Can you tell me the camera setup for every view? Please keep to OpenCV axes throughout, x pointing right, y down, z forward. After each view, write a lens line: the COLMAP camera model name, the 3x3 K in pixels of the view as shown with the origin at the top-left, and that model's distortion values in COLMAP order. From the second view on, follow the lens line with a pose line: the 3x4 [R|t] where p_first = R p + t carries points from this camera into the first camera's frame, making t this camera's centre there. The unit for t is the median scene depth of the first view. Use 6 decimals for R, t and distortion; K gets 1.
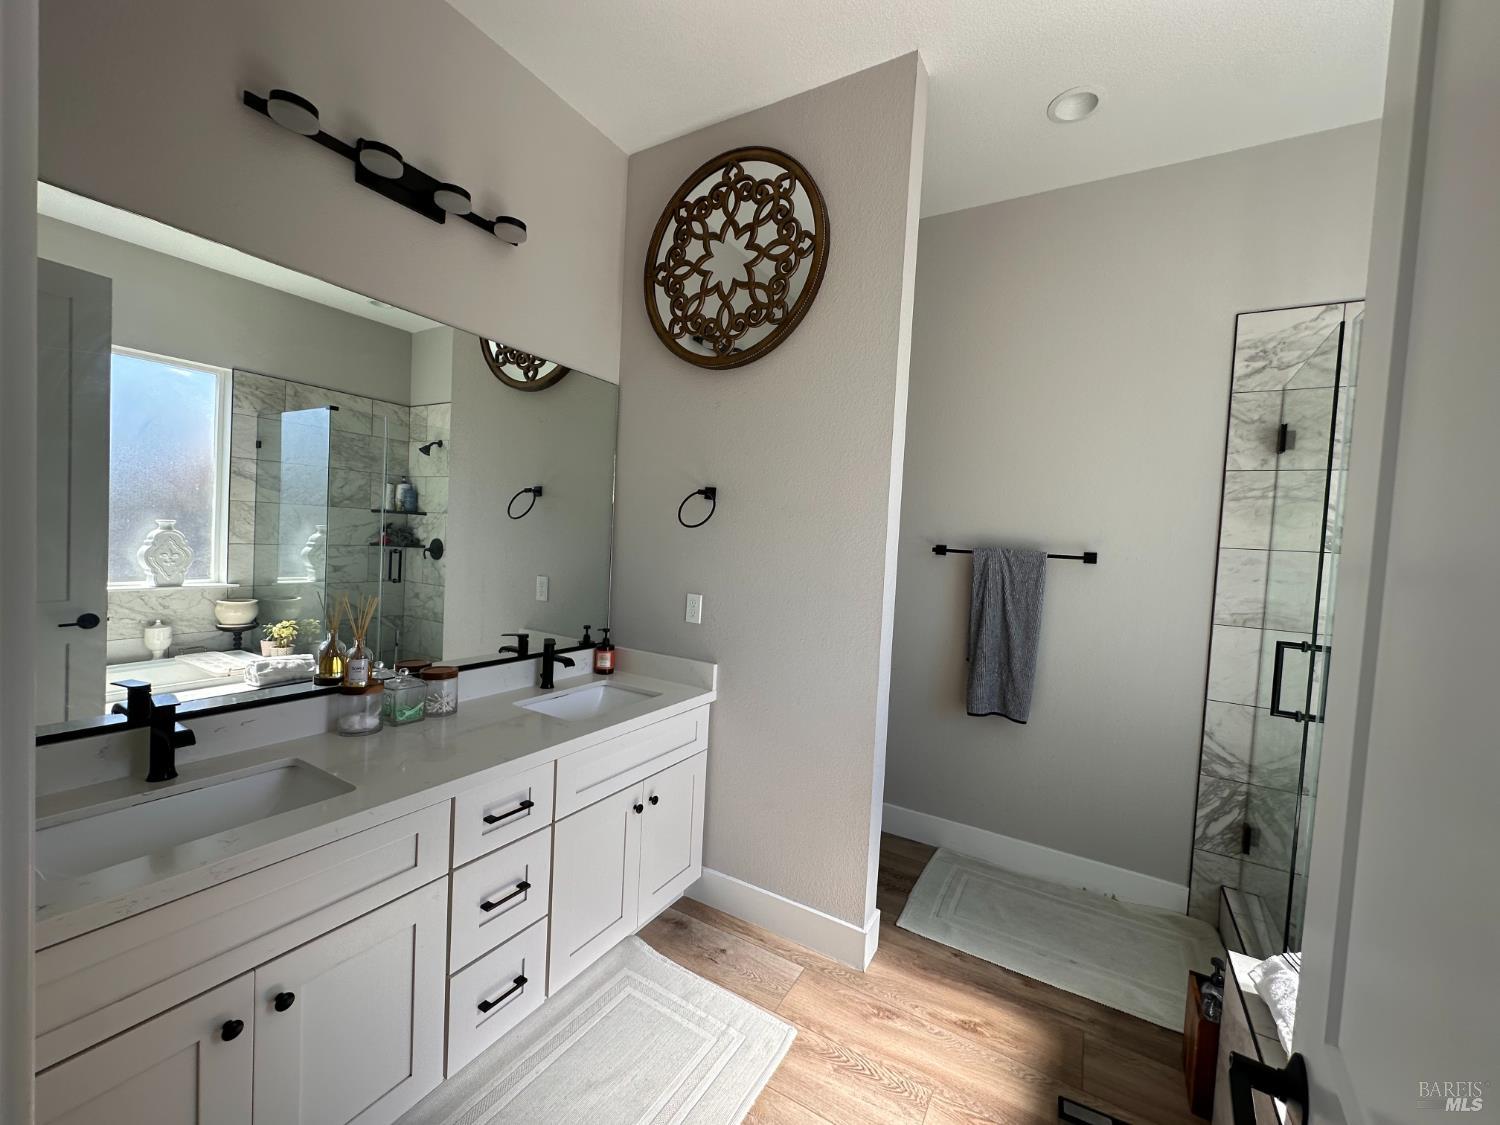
lens RADIAL K [[598.8, 0, 750.3], [0, 598.8, 562.6], [0, 0, 1]] dist [-0.002599, -0.000150]
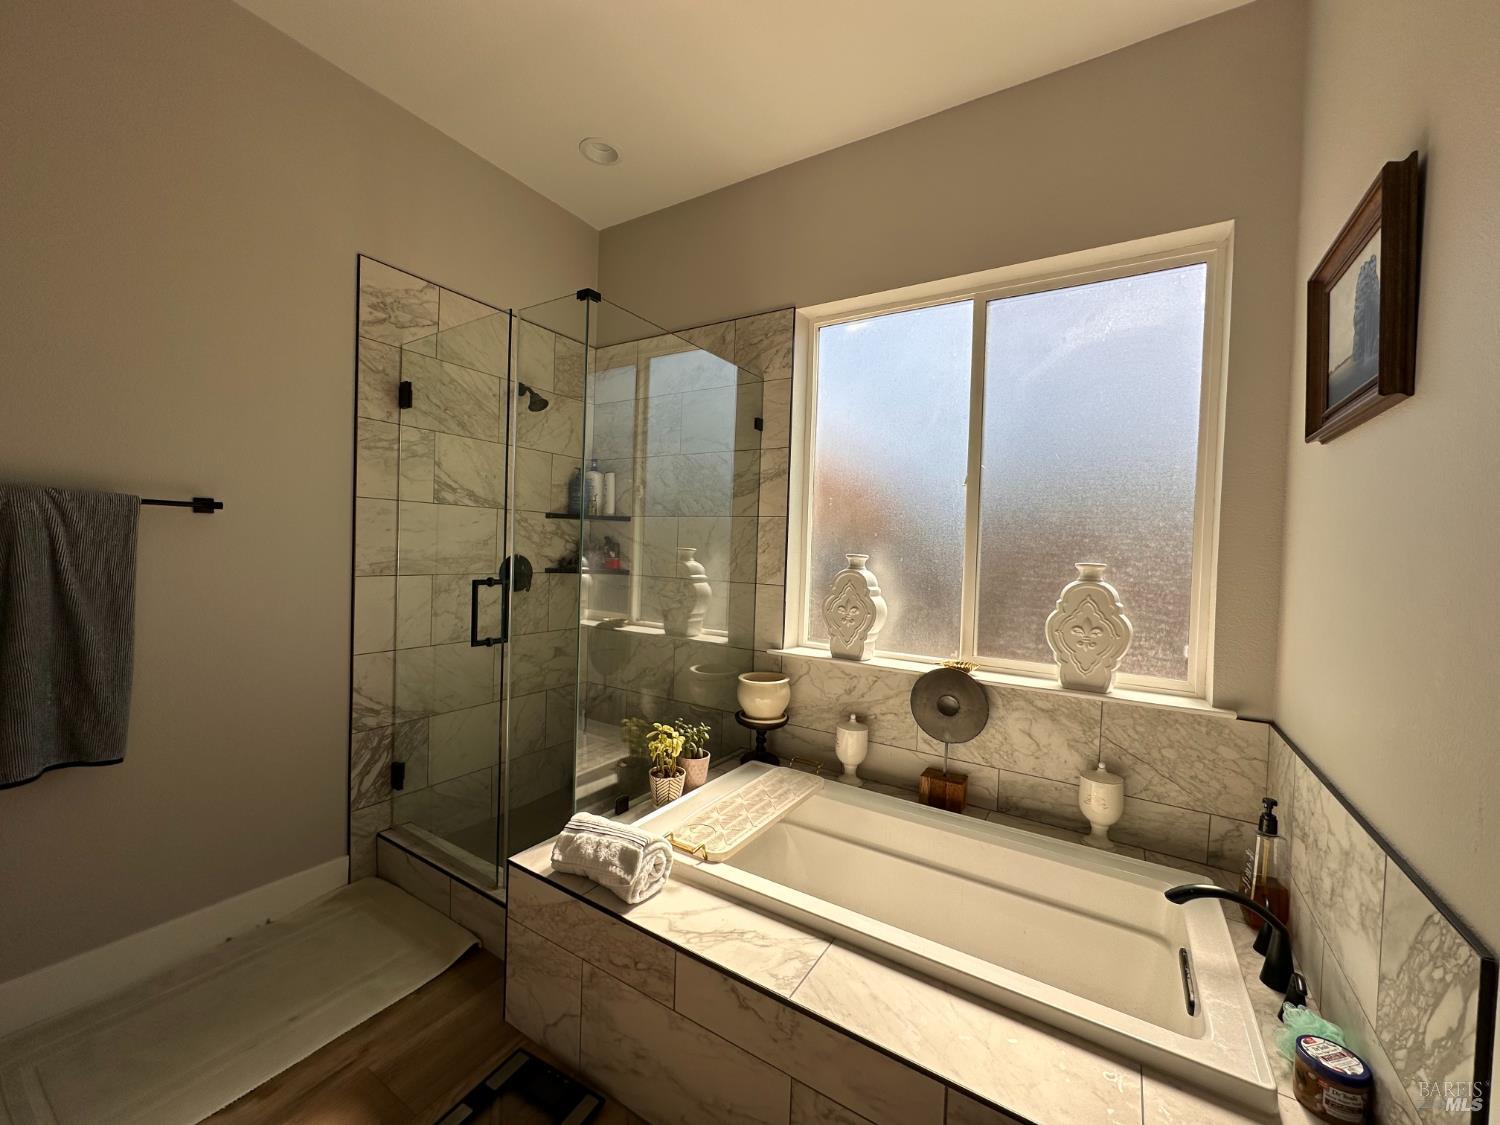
lens RADIAL K [[598.8, 0, 749.4], [0, 598.8, 561.9], [0, 0, 1]] dist [-0.002599, -0.000150]
pose [[0.017448, -0.074090, 0.997099, -0.174643], [0.006363, 0.997239, 0.073989, 0.013165], [-0.999828, 0.005054, 0.017872, 0.354999]]
